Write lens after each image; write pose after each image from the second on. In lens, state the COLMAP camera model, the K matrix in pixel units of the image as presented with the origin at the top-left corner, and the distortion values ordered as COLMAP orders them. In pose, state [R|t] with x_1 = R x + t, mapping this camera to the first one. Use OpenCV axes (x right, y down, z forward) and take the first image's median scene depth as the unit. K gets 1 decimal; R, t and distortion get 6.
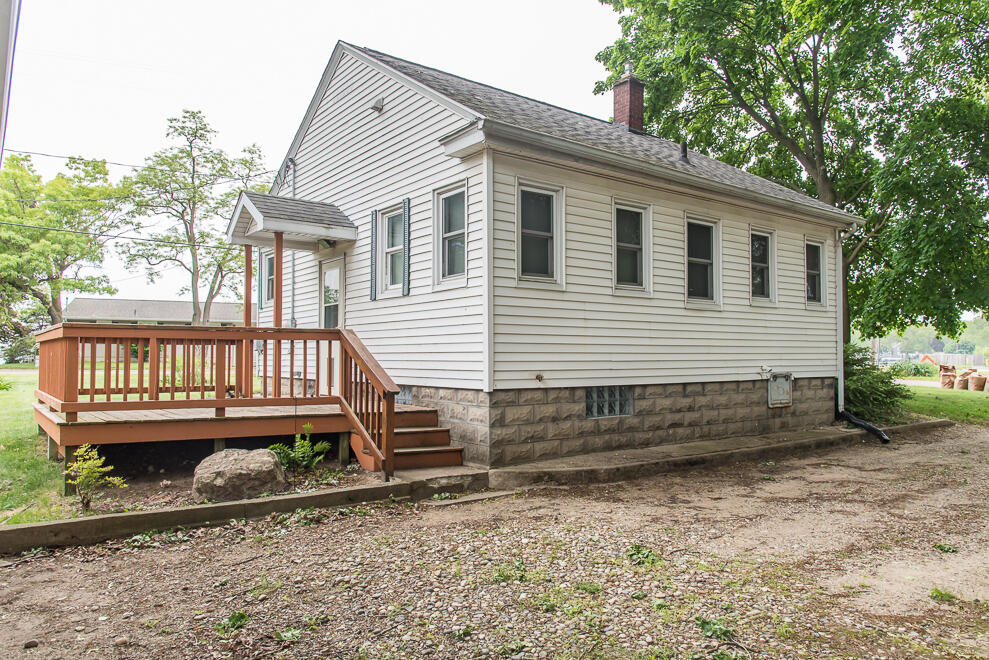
lens RADIAL K [[683.9, 0, 498.5], [0, 683.9, 329.7], [0, 0, 1]] dist [0.022219, -0.008611]
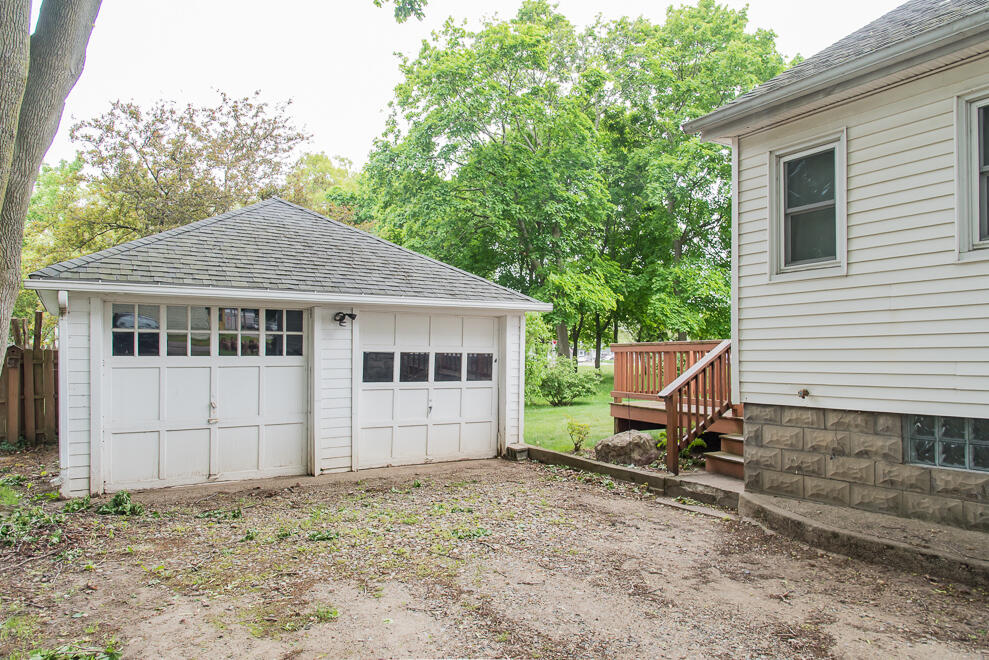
lens RADIAL K [[683.9, 0, 506.2], [0, 683.9, 350.6], [0, 0, 1]] dist [0.022219, -0.008611]
pose [[-0.080373, -0.013260, -0.996677, 0.814841], [0.035558, 0.999237, -0.016162, 0.021058], [0.996130, -0.036738, -0.079840, 0.688067]]
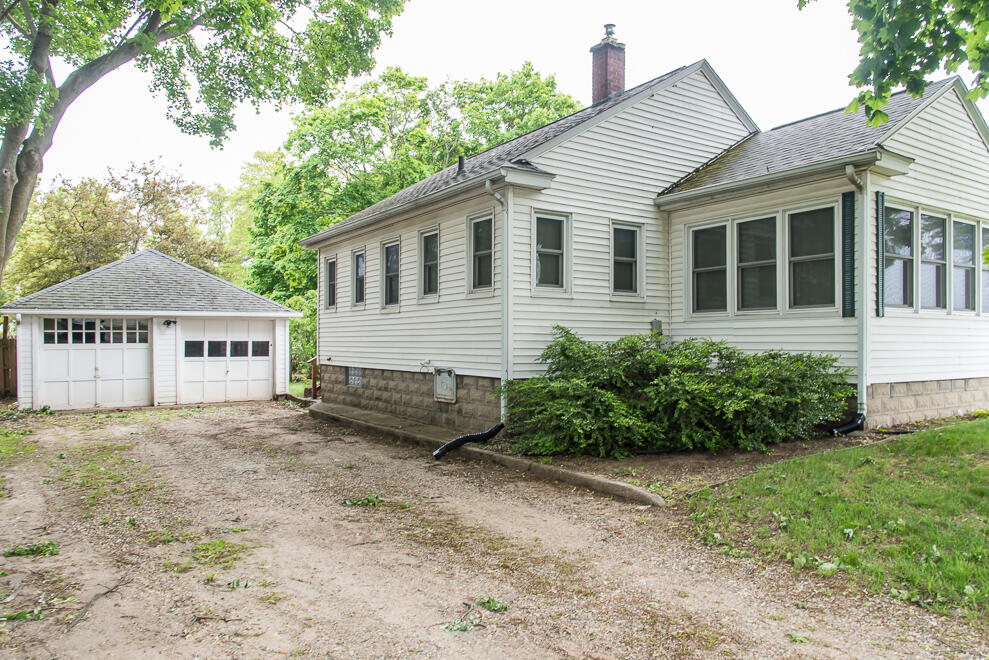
lens RADIAL K [[683.9, 0, 498.2], [0, 683.9, 336.3], [0, 0, 1]] dist [0.022219, -0.008611]
pose [[-0.053011, -0.007539, -0.998565, 1.657941], [0.036541, 0.999287, -0.009485, 0.036158], [0.997925, -0.036991, -0.052698, 1.352127]]
